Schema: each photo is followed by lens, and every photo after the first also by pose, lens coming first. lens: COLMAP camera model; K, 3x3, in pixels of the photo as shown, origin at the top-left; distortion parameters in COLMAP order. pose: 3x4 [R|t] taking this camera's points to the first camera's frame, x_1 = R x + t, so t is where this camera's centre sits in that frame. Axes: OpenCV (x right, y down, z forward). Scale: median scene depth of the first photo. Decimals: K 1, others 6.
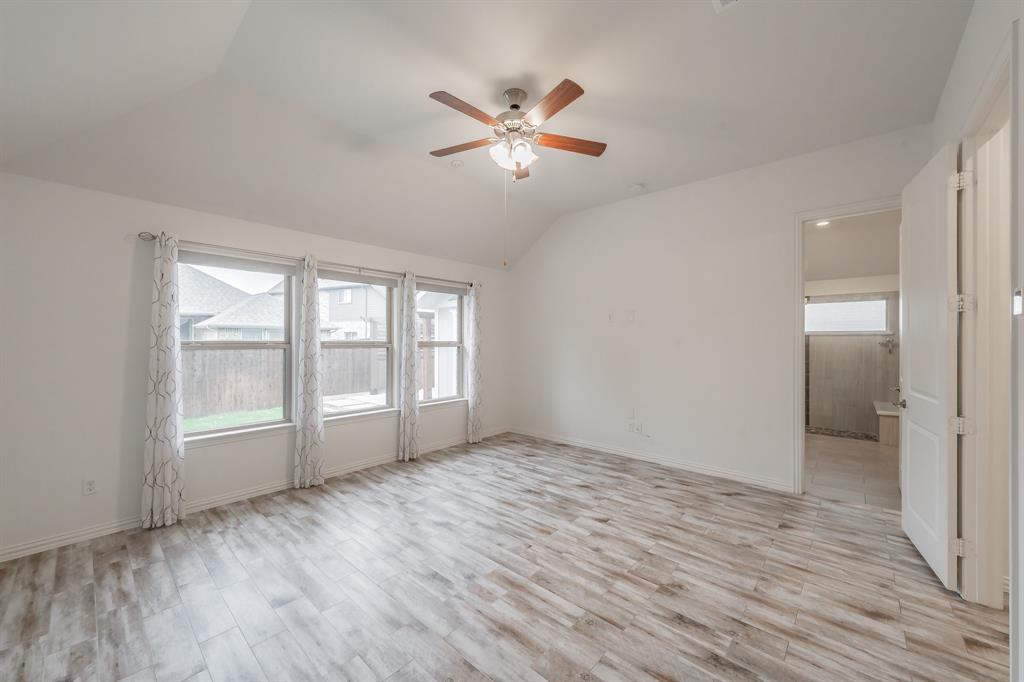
lens RADIAL K [[395.8, 0, 508.1], [0, 395.8, 338.6], [0, 0, 1]] dist [-0.002985, 0.000021]
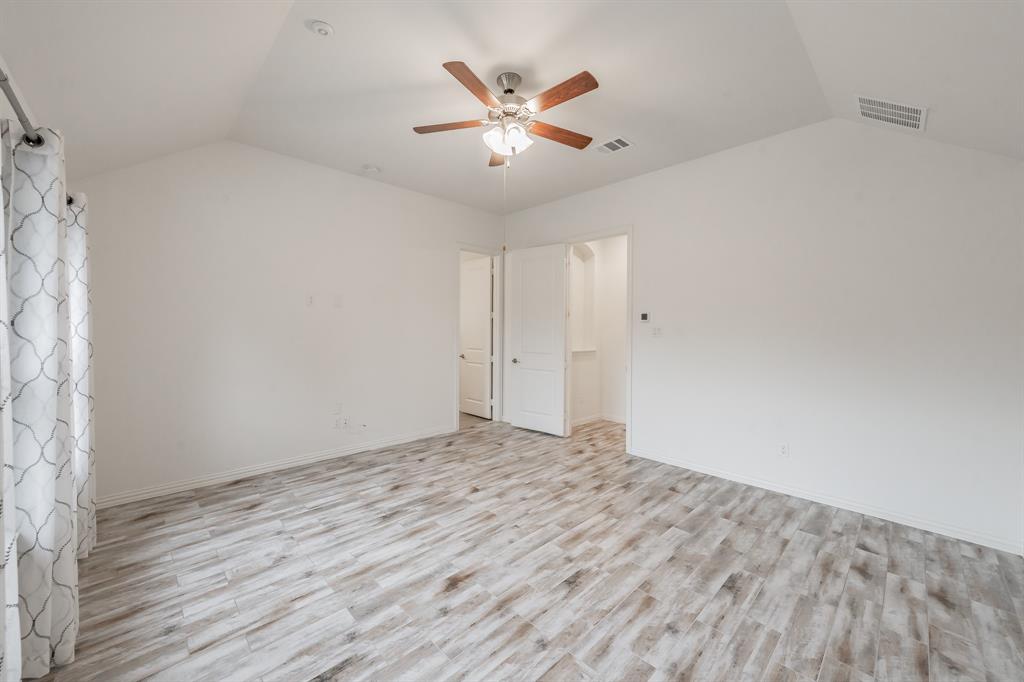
lens RADIAL K [[395.8, 0, 504.8], [0, 395.8, 337.6], [0, 0, 1]] dist [-0.002985, 0.000021]
pose [[0.063170, -0.028583, 0.997593, -0.776875], [-0.007178, 0.999551, 0.029093, -0.004926], [-0.997977, -0.008998, 0.062937, 0.766479]]
